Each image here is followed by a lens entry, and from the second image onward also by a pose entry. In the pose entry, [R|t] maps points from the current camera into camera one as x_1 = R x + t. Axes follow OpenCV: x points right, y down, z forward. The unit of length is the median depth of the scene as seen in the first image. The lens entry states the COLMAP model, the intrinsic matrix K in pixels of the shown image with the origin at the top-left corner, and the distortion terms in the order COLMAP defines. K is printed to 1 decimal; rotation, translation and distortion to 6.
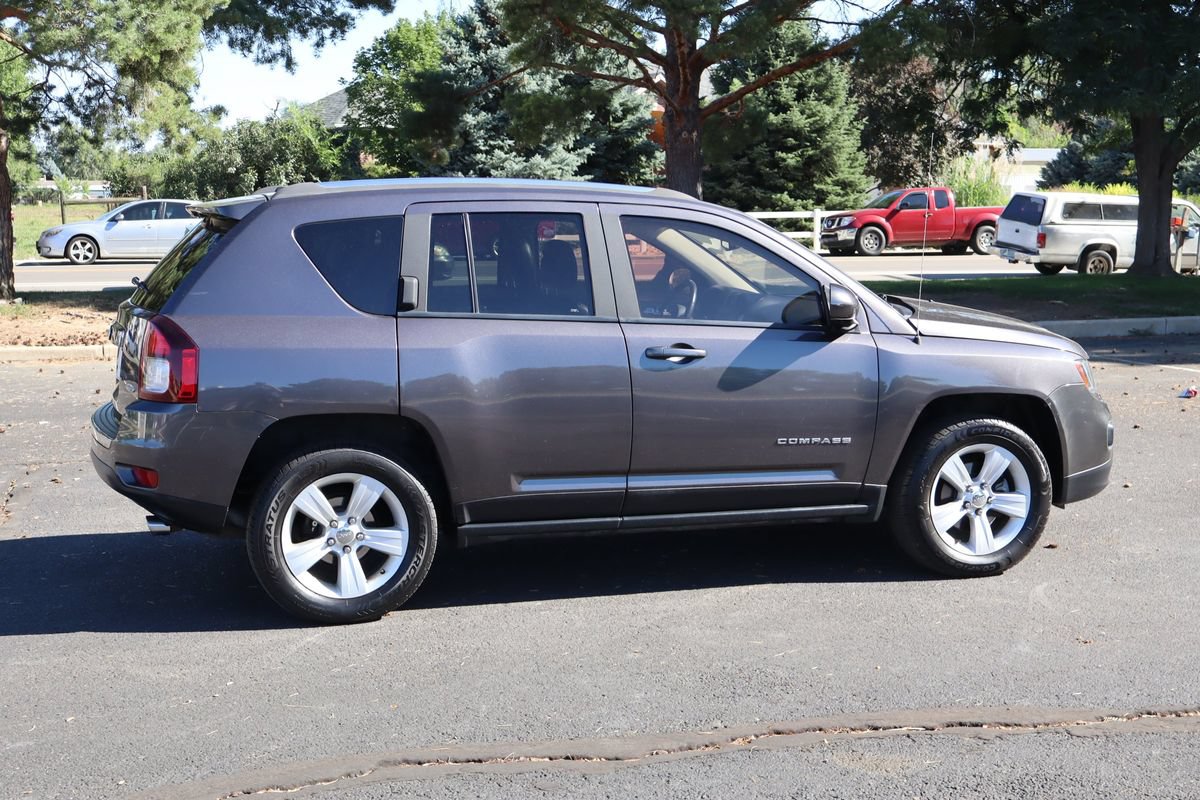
lens RADIAL K [[1581.9, 0, 634.1], [0, 1581.9, 397.6], [0, 0, 1]] dist [0.011272, 0.000000]
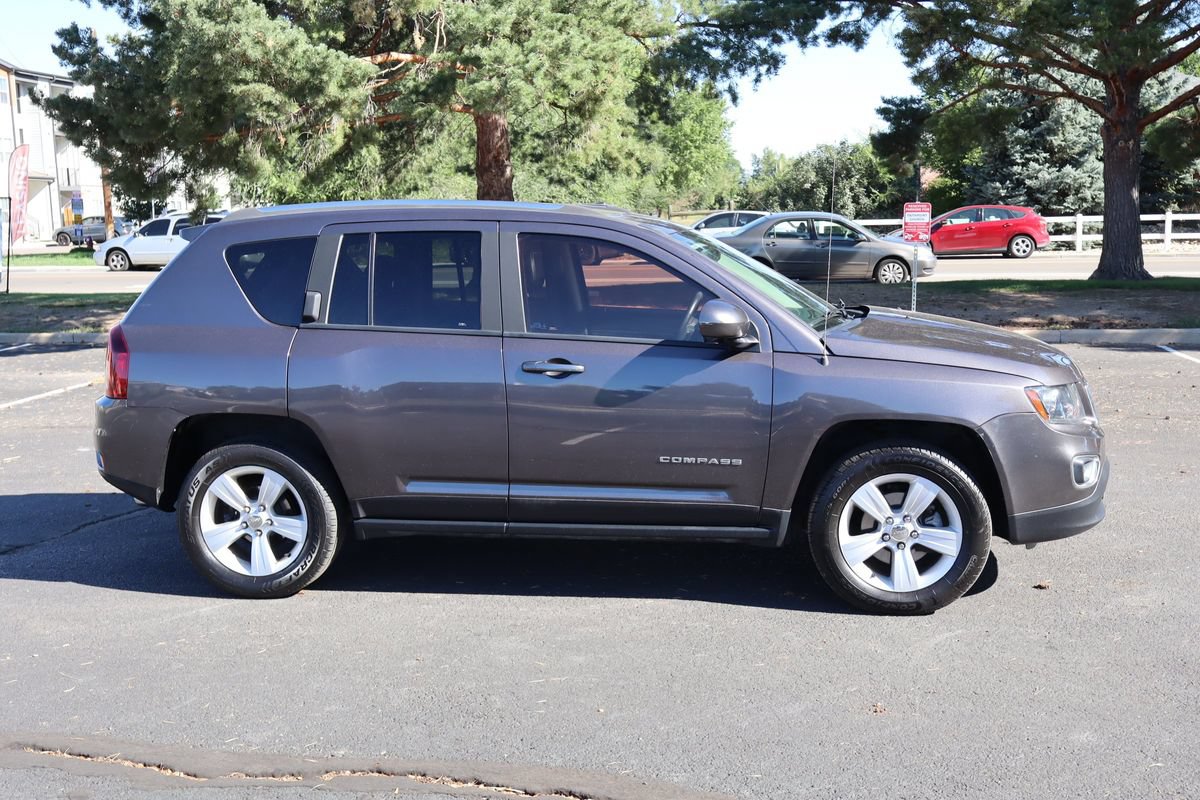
lens RADIAL K [[1290.9, 0, 613.6], [0, 1290.9, 392.7], [0, 0, 1]] dist [0.000429, 0.000000]
pose [[0.908580, 0.041840, -0.415611, 0.400863], [-0.034353, 0.999085, 0.025480, -0.033933], [0.416297, -0.008873, 0.909186, 0.252072]]
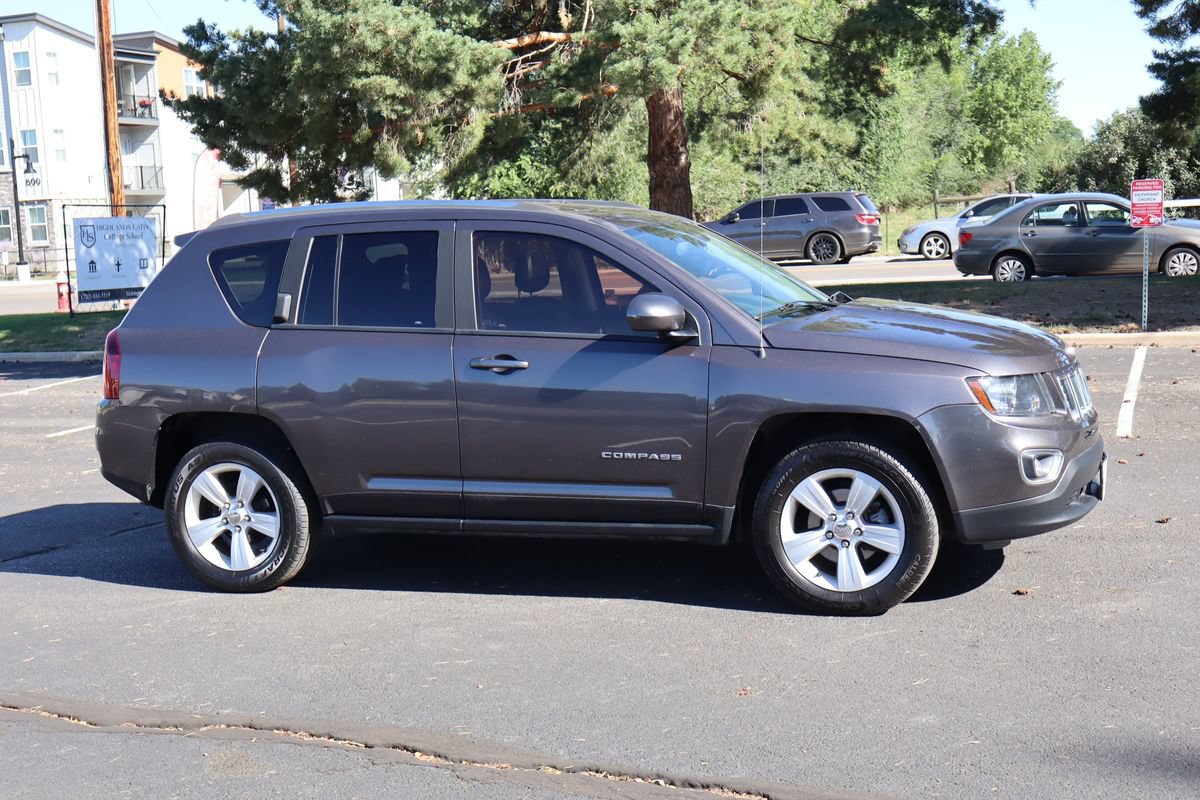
lens RADIAL K [[1581.9, 0, 632.5], [0, 1581.9, 396.0], [0, 0, 1]] dist [0.011272, 0.000000]
pose [[0.814829, 0.028037, -0.579023, 0.680554], [-0.024849, 0.999601, 0.013433, -0.022818], [0.579168, 0.003443, 0.815201, 0.205281]]
